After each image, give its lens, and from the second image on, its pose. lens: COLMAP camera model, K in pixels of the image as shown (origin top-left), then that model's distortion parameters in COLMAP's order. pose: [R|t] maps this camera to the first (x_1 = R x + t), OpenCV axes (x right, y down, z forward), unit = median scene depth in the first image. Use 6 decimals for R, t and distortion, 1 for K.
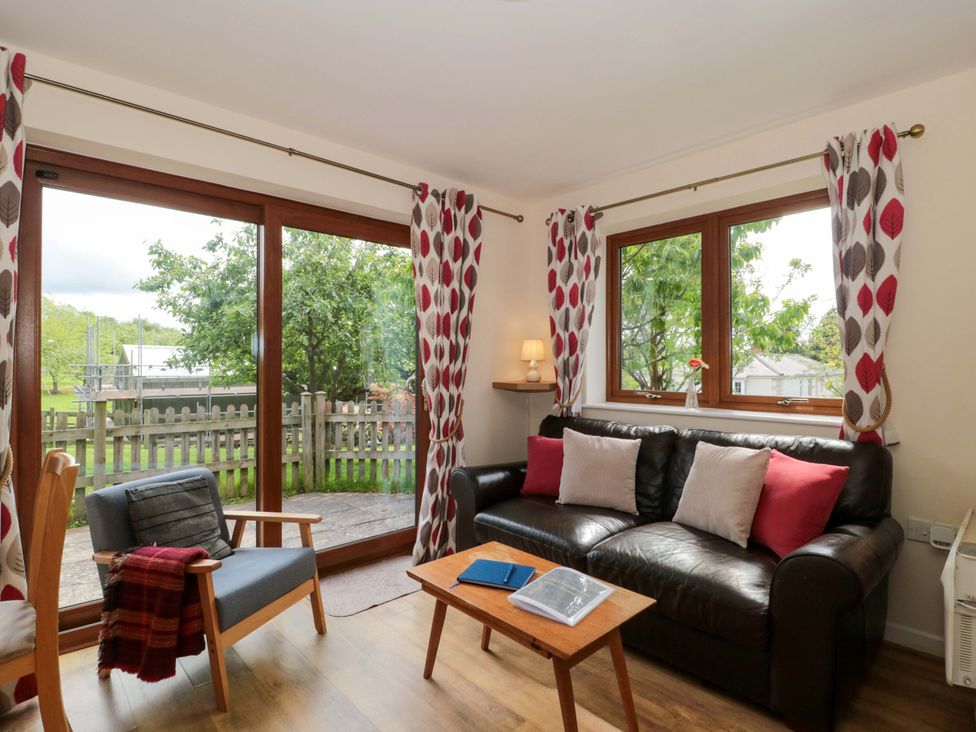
lens RADIAL K [[509.2, 0, 489.2], [0, 509.2, 364.5], [0, 0, 1]] dist [0.000458, -0.012831]
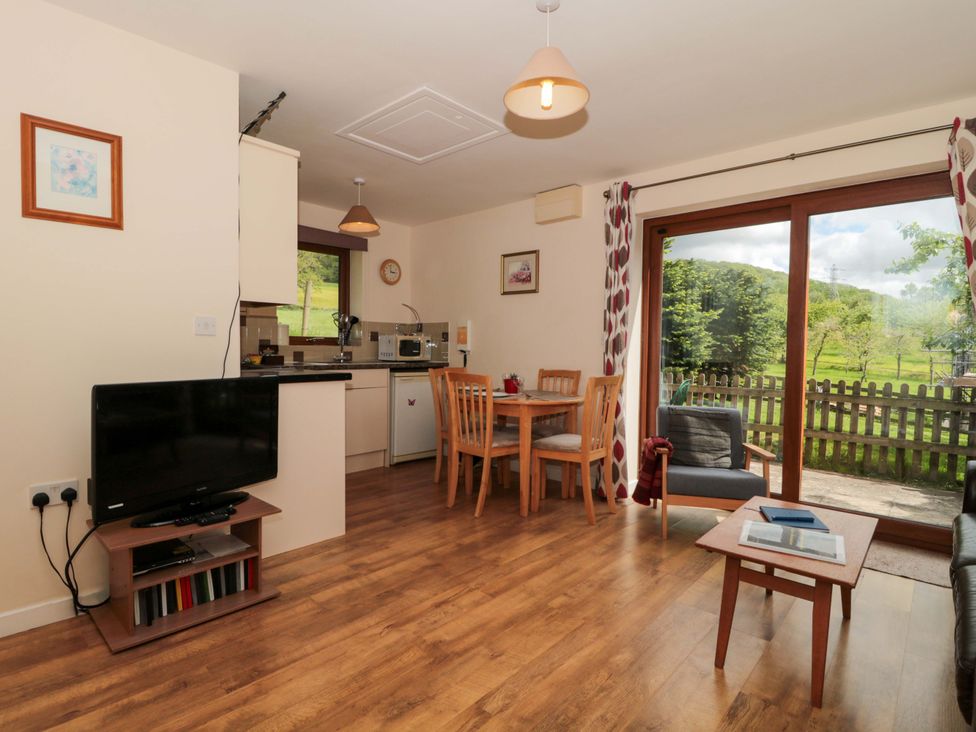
lens RADIAL K [[506.3, 0, 486.8], [0, 506.3, 366.1], [0, 0, 1]] dist [0.000496, -0.013742]
pose [[0.081160, 0.038201, -0.995969, 0.616384], [-0.012563, 0.999225, 0.037302, 0.032775], [0.996622, 0.009485, 0.081577, 0.153908]]
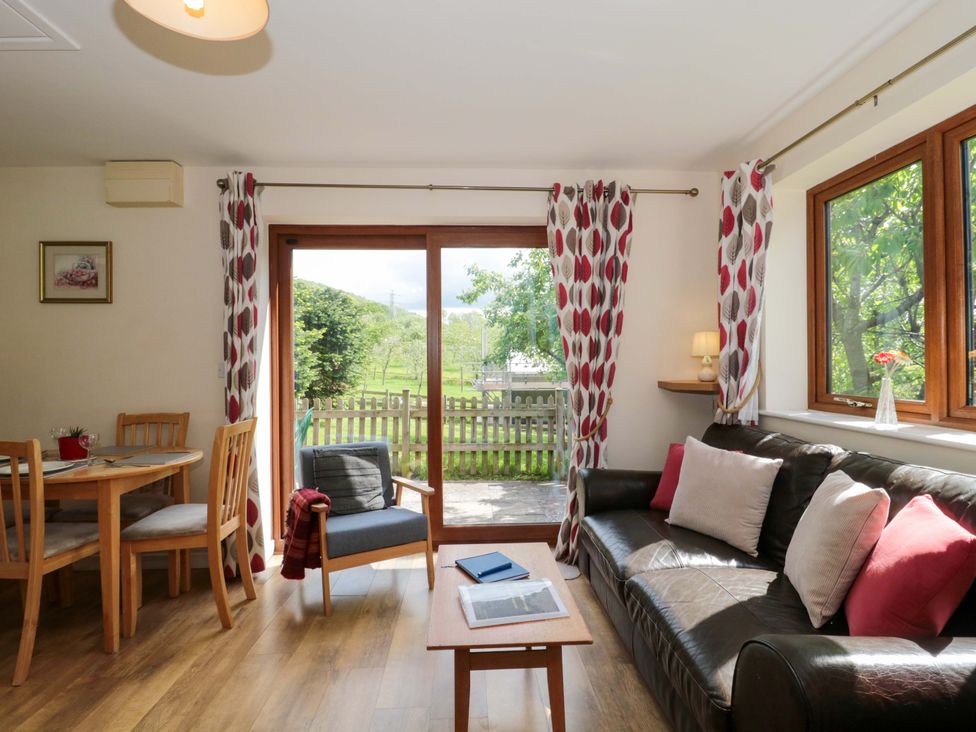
lens RADIAL K [[509.2, 0, 489.2], [0, 509.2, 364.5], [0, 0, 1]] dist [0.000458, -0.012831]
pose [[0.763825, -0.003789, -0.645412, 0.405194], [0.008158, 0.999960, 0.003785, -0.000187], [0.645372, -0.008156, 0.763825, 0.131656]]
